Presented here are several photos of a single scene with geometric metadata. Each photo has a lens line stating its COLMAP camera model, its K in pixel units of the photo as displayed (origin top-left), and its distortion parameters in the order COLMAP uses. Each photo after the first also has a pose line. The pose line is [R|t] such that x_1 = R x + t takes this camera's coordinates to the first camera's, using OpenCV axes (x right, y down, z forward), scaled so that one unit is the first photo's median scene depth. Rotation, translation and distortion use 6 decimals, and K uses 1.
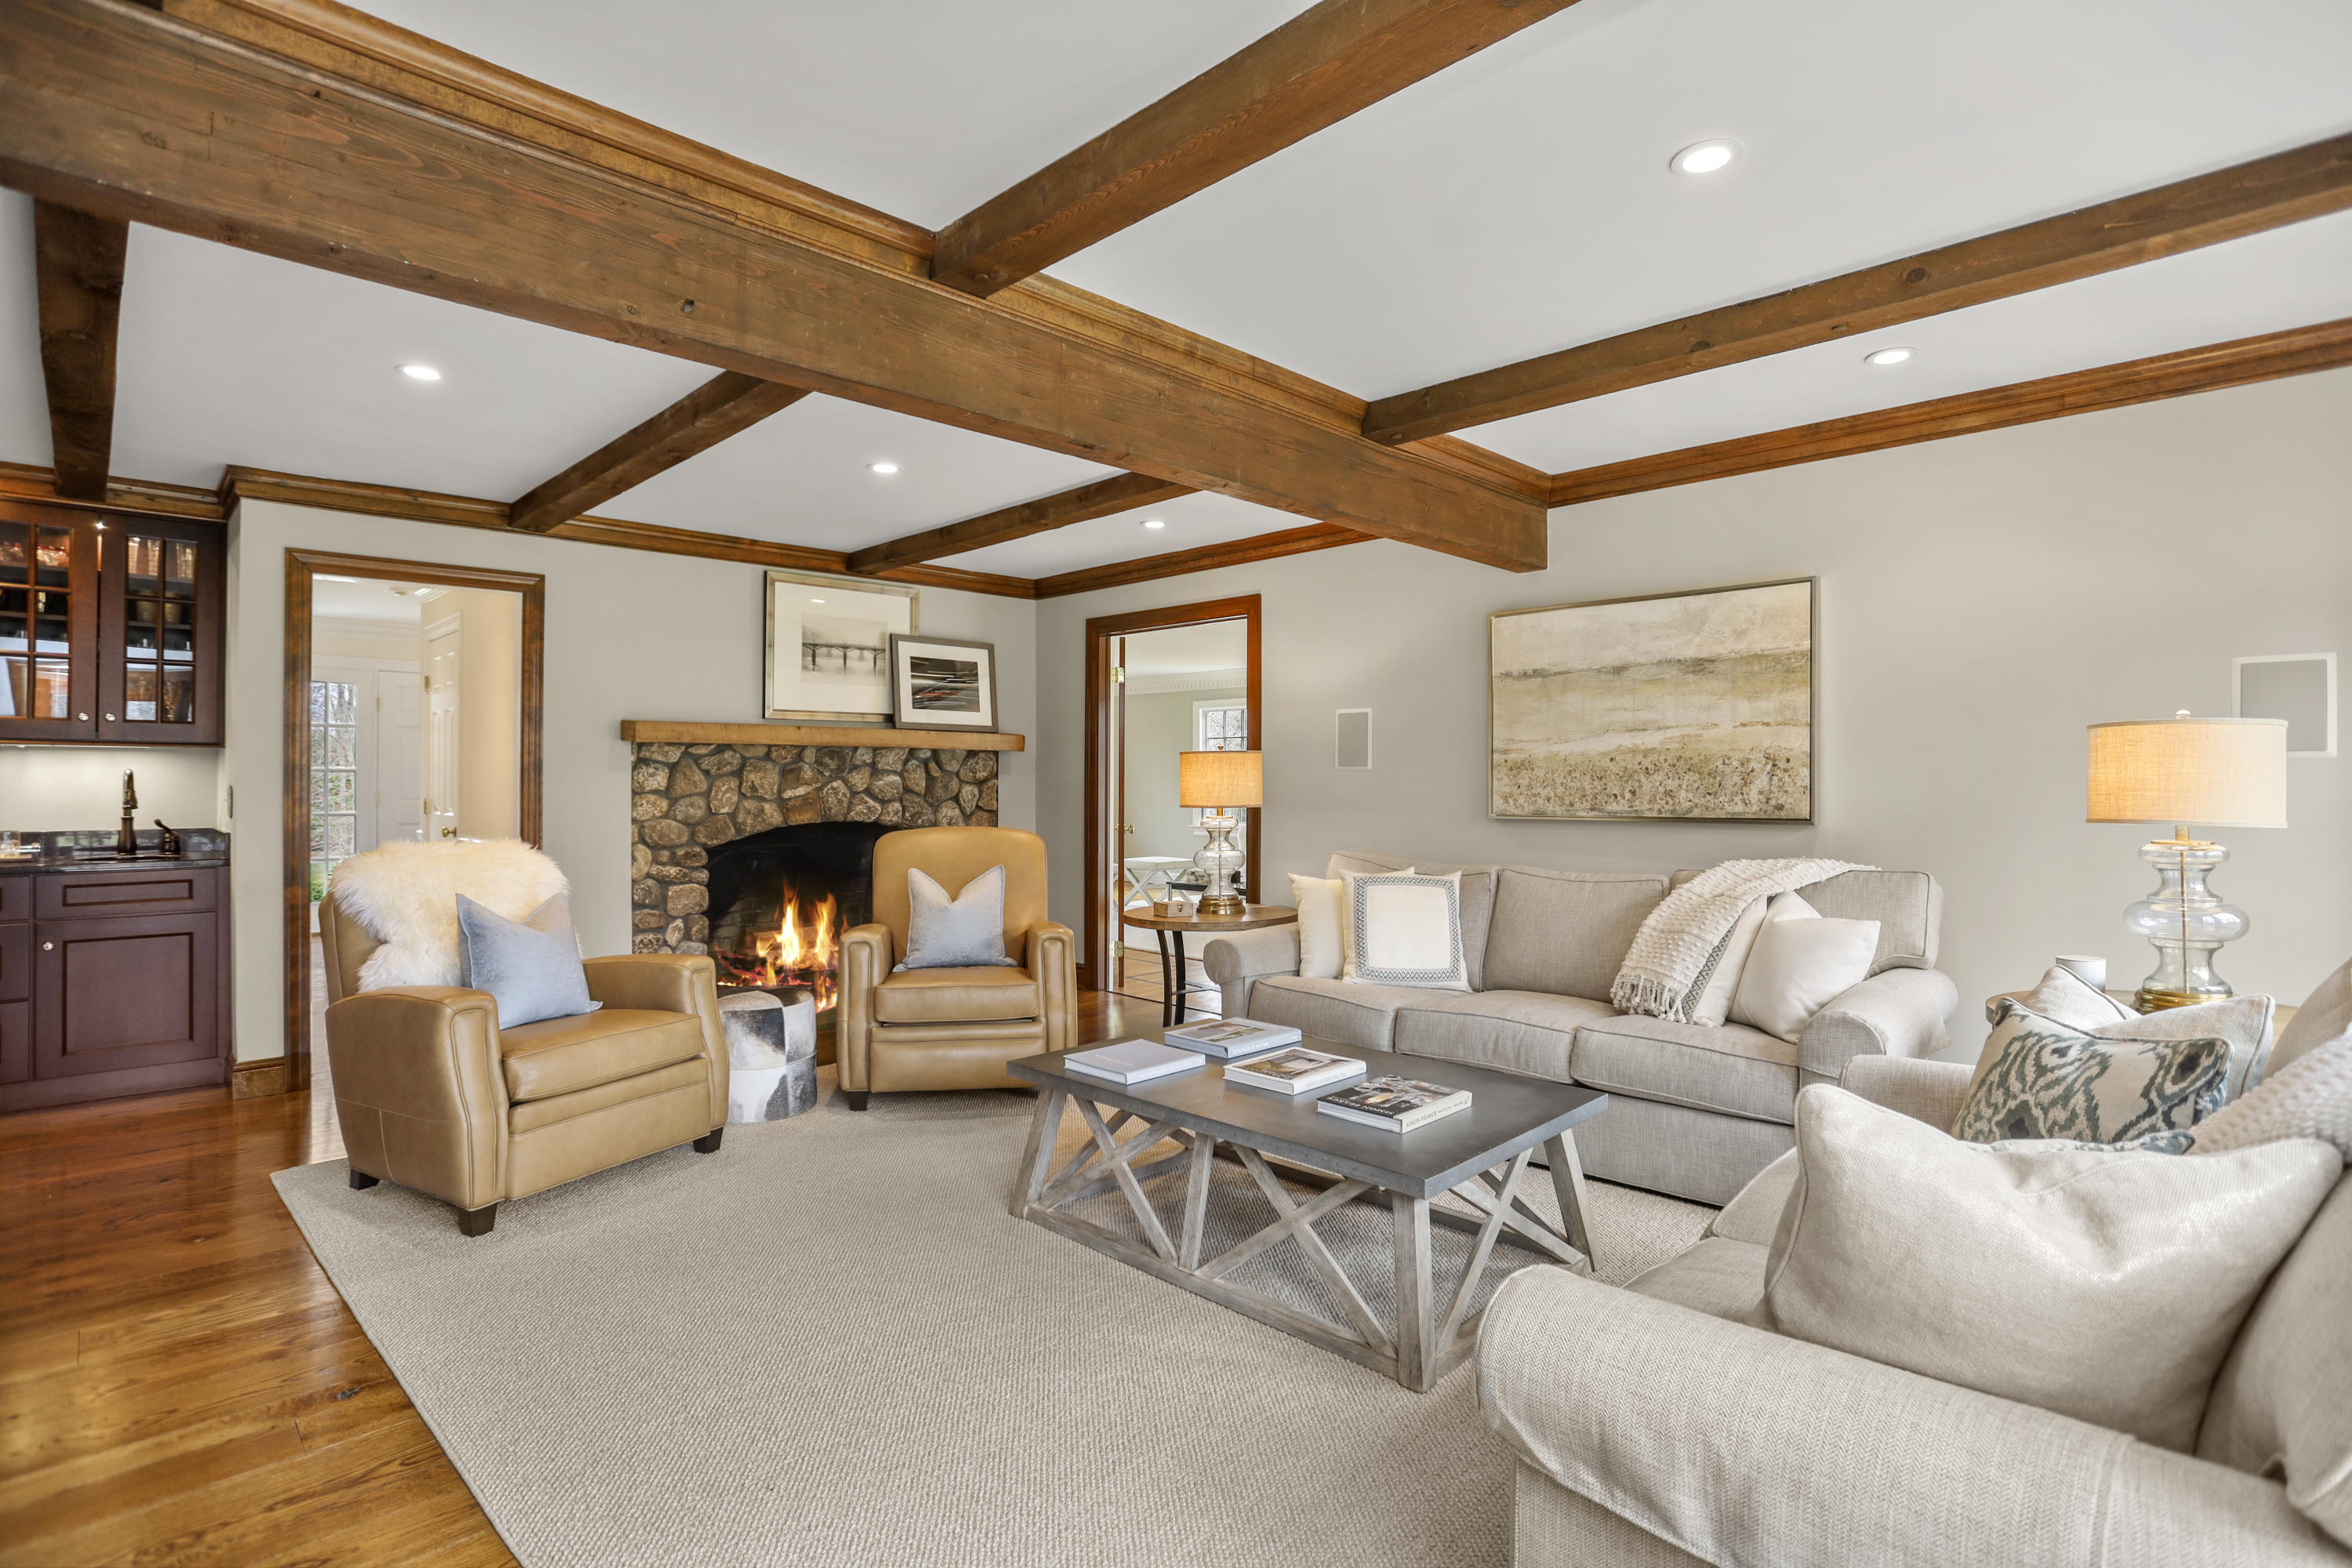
lens RADIAL K [[1164.2, 0, 1176.0], [0, 1164.2, 784.0], [0, 0, 1]] dist [-0.054728, 0.025298]
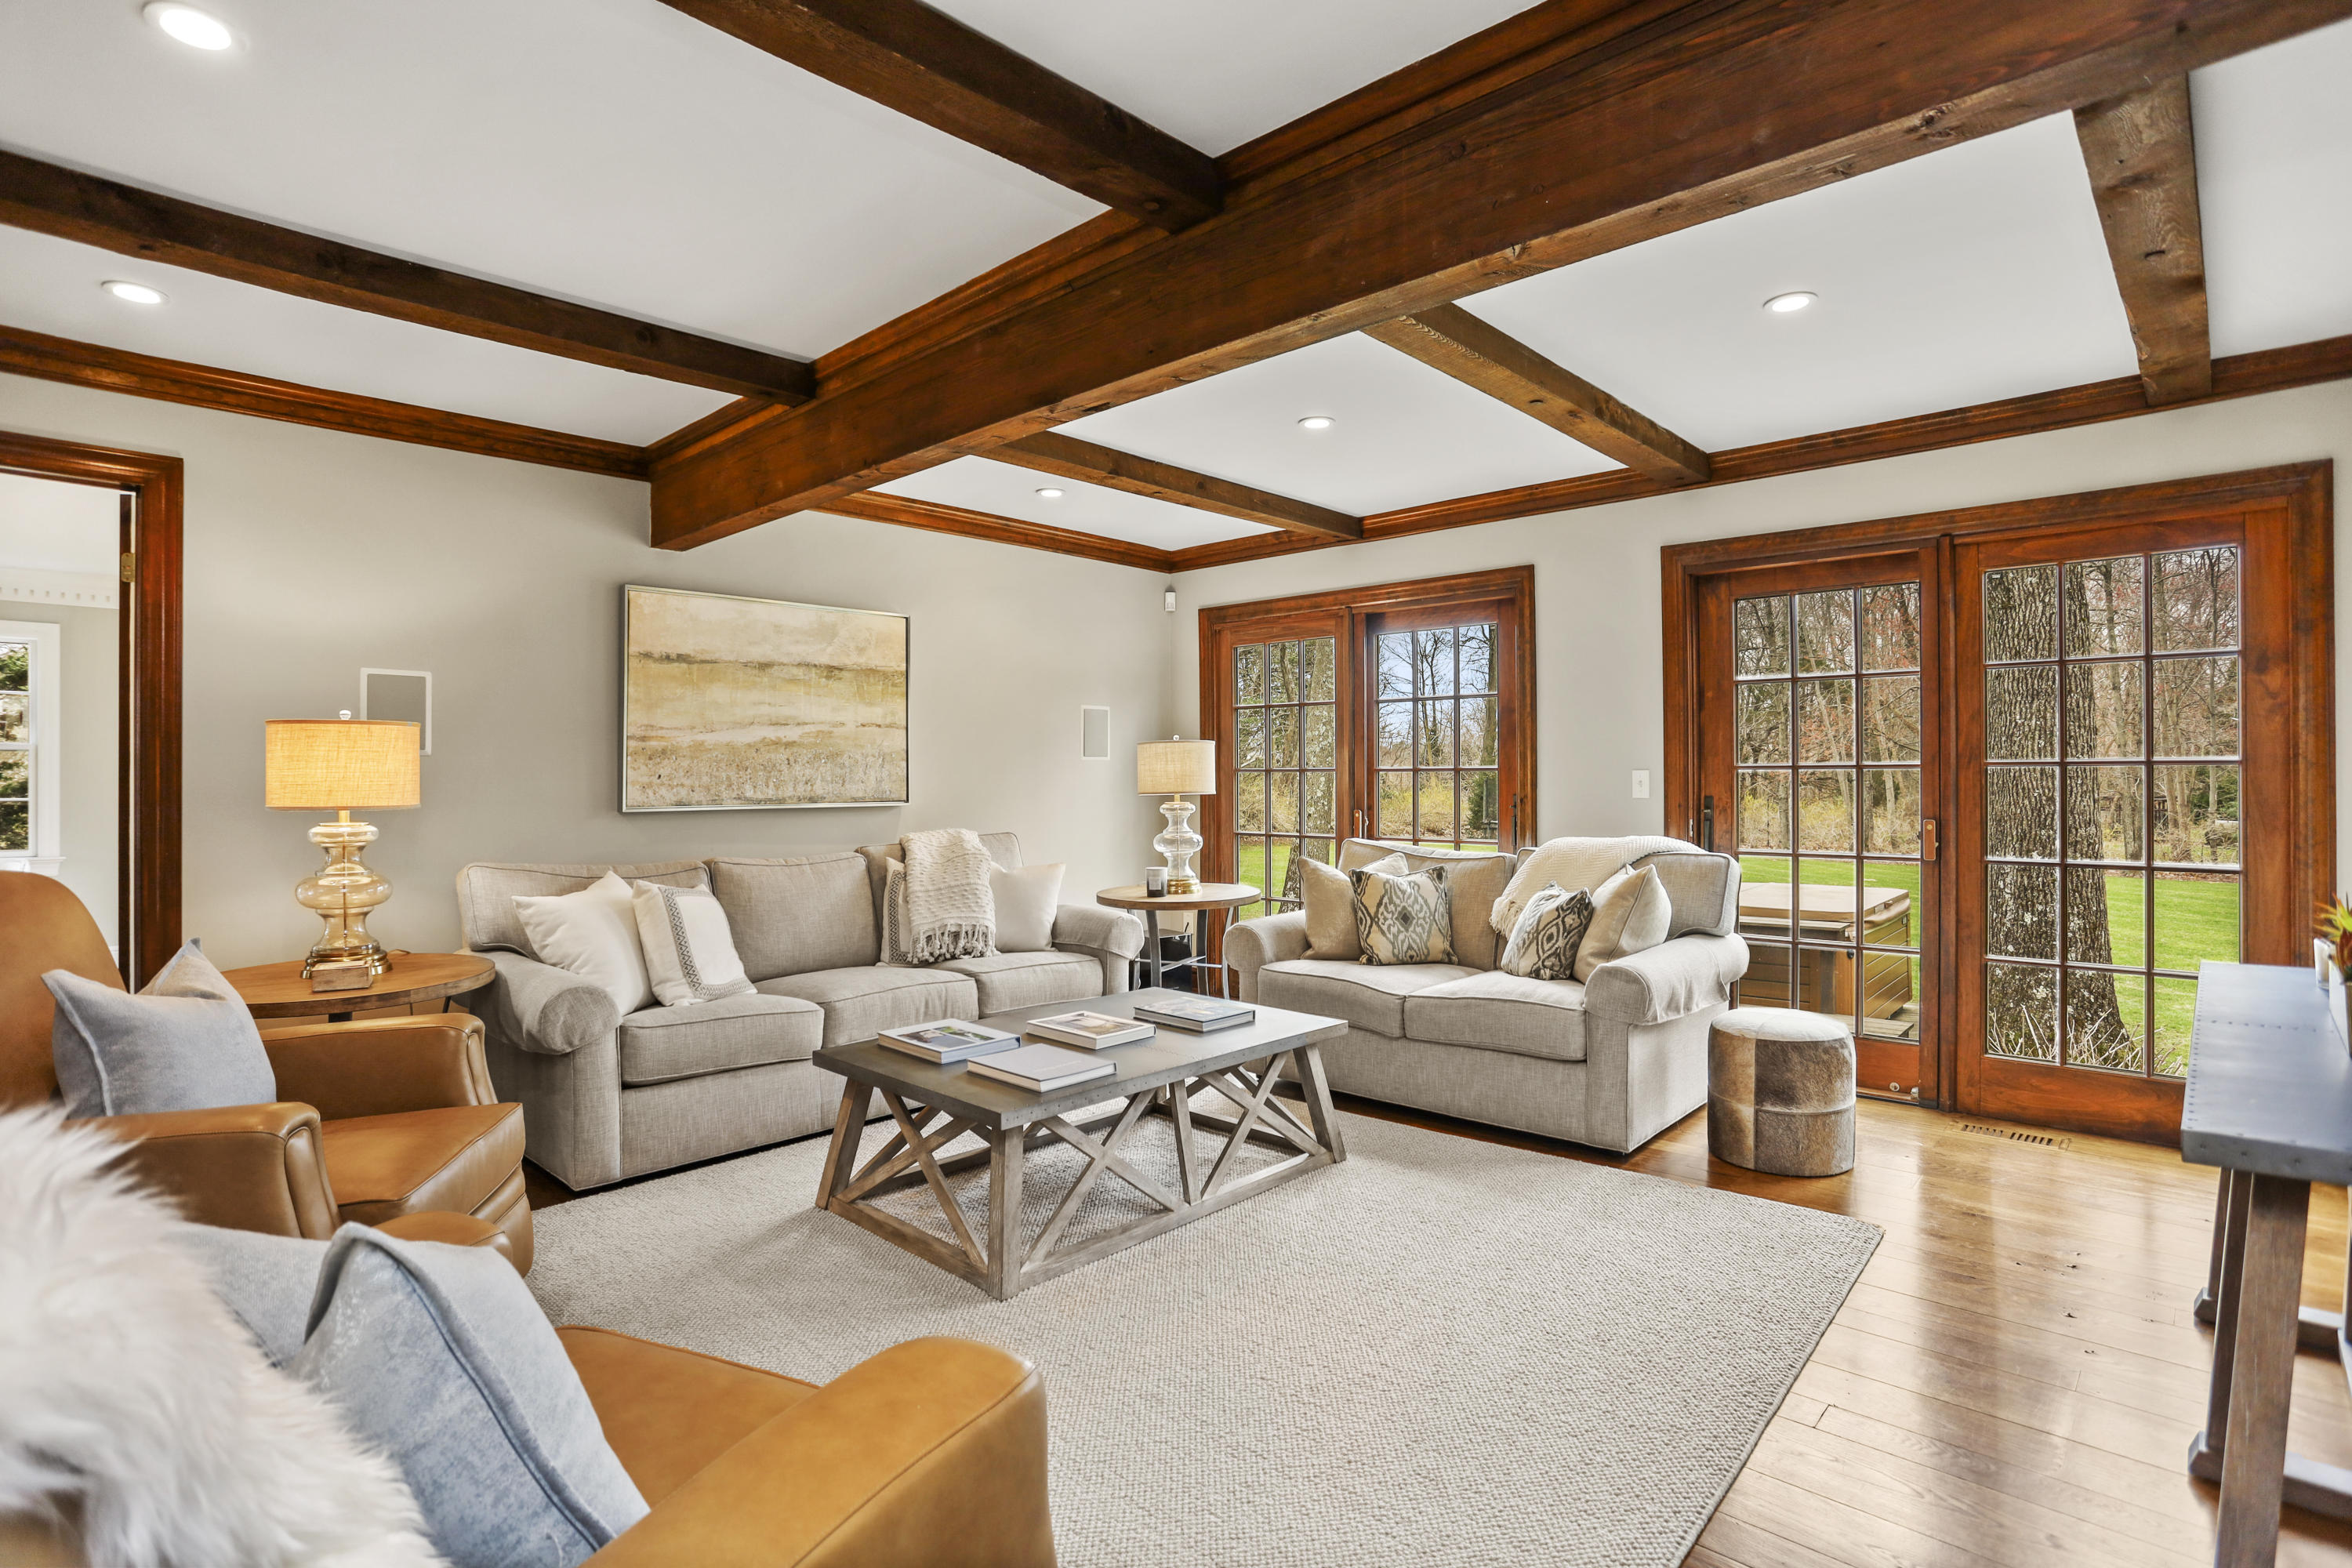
lens RADIAL K [[1164.2, 0, 1176.0], [0, 1164.2, 784.0], [0, 0, 1]] dist [-0.054728, 0.025298]
pose [[-0.027964, -0.006268, 0.999589, -0.693284], [0.003950, 0.999972, 0.006380, 0.004386], [-0.999601, 0.004127, -0.027939, 0.650680]]
